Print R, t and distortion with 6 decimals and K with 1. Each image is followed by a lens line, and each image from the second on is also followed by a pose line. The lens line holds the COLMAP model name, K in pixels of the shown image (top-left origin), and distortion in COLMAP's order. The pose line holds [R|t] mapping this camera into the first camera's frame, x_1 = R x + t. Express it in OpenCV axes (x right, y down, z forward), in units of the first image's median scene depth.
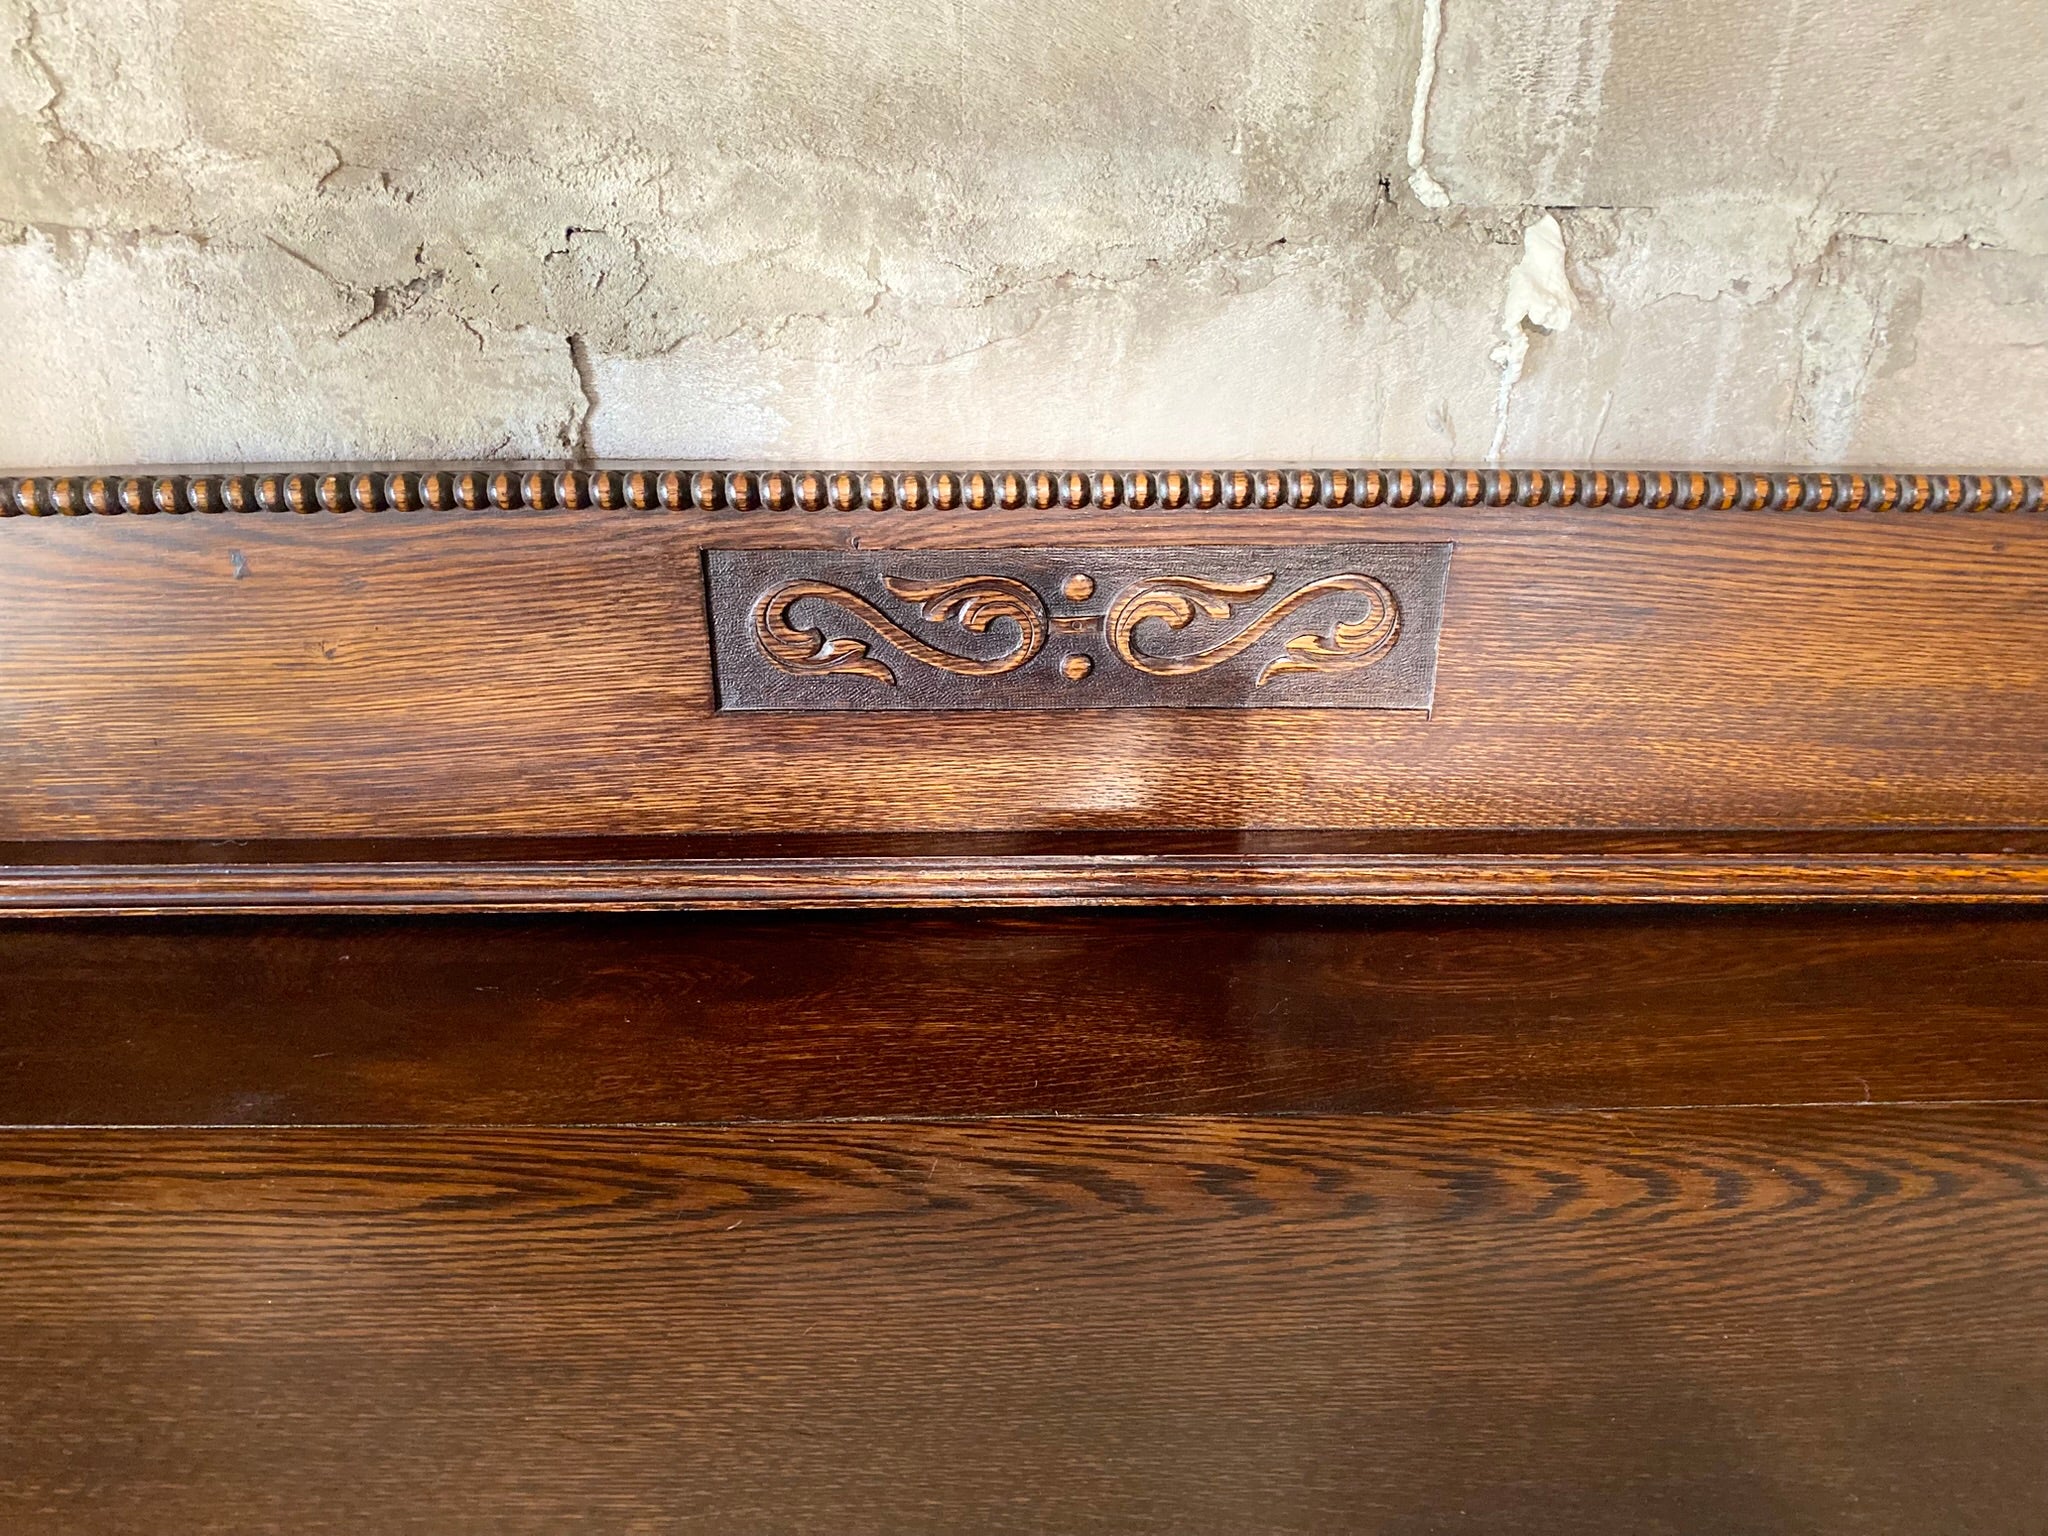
lens RADIAL K [[1517.5, 0, 1035.7], [0, 1517.5, 769.6], [0, 0, 1]] dist [0.013552, -0.012261]
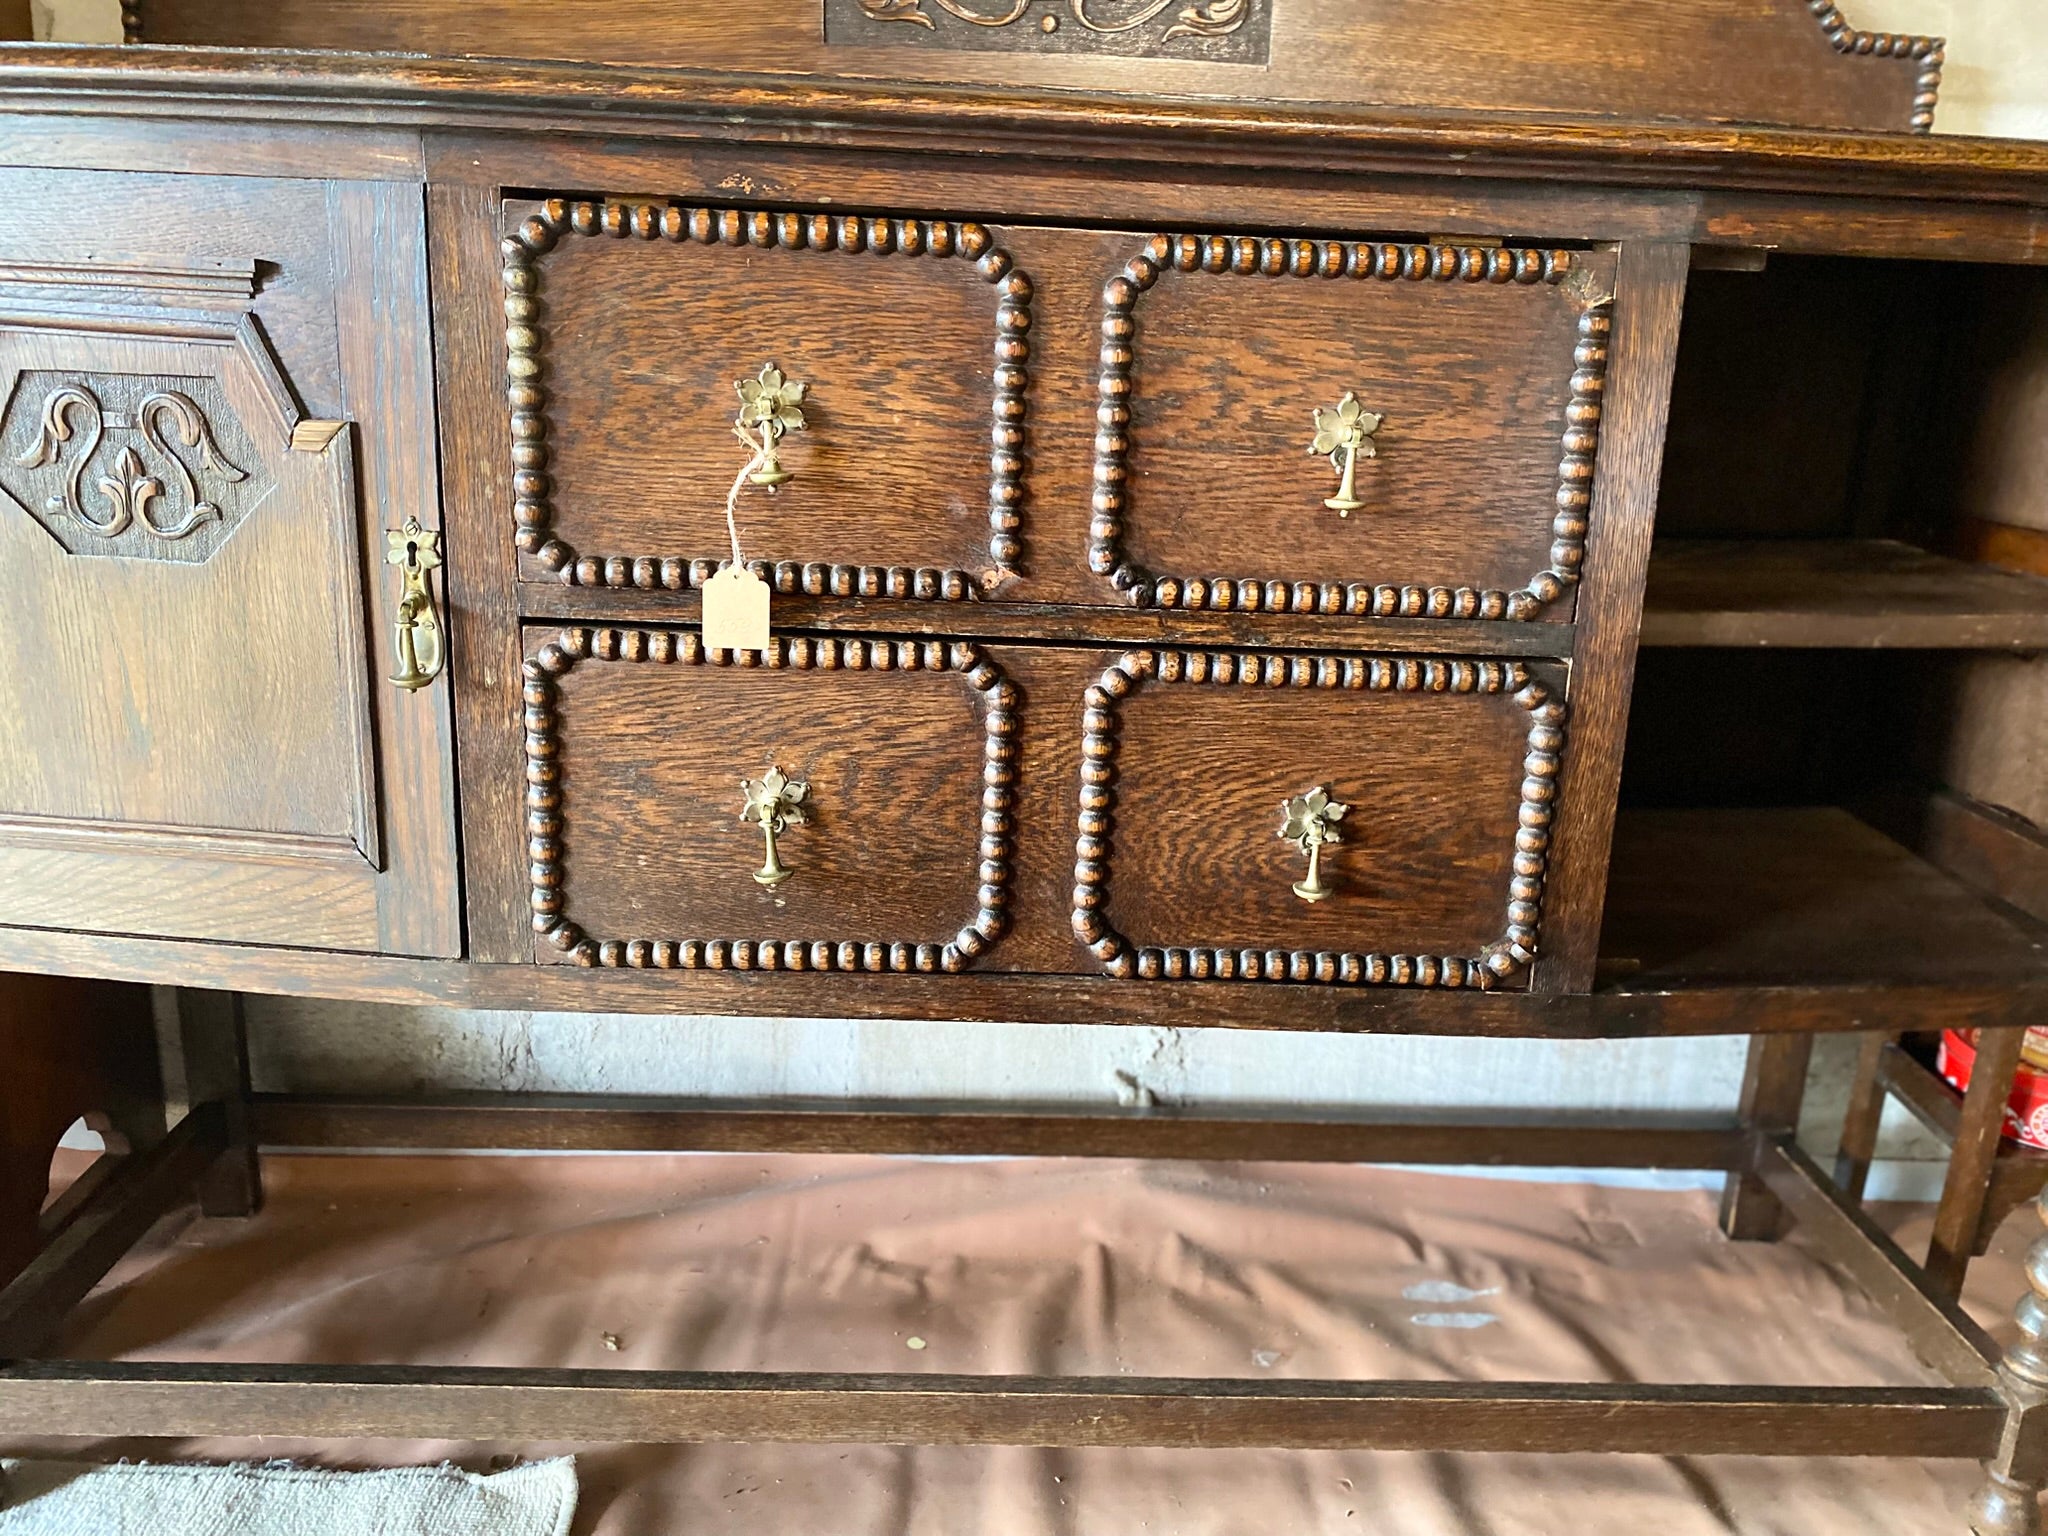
lens RADIAL K [[1558.5, 0, 1031.7], [0, 1558.5, 768.8], [0, 0, 1]] dist [0.030698, -0.036731]
pose [[0.999596, 0.028387, 0.001326, 0.031037], [-0.027776, 0.985810, -0.165550, 1.039562], [-0.006006, 0.165446, 0.986201, -0.545163]]
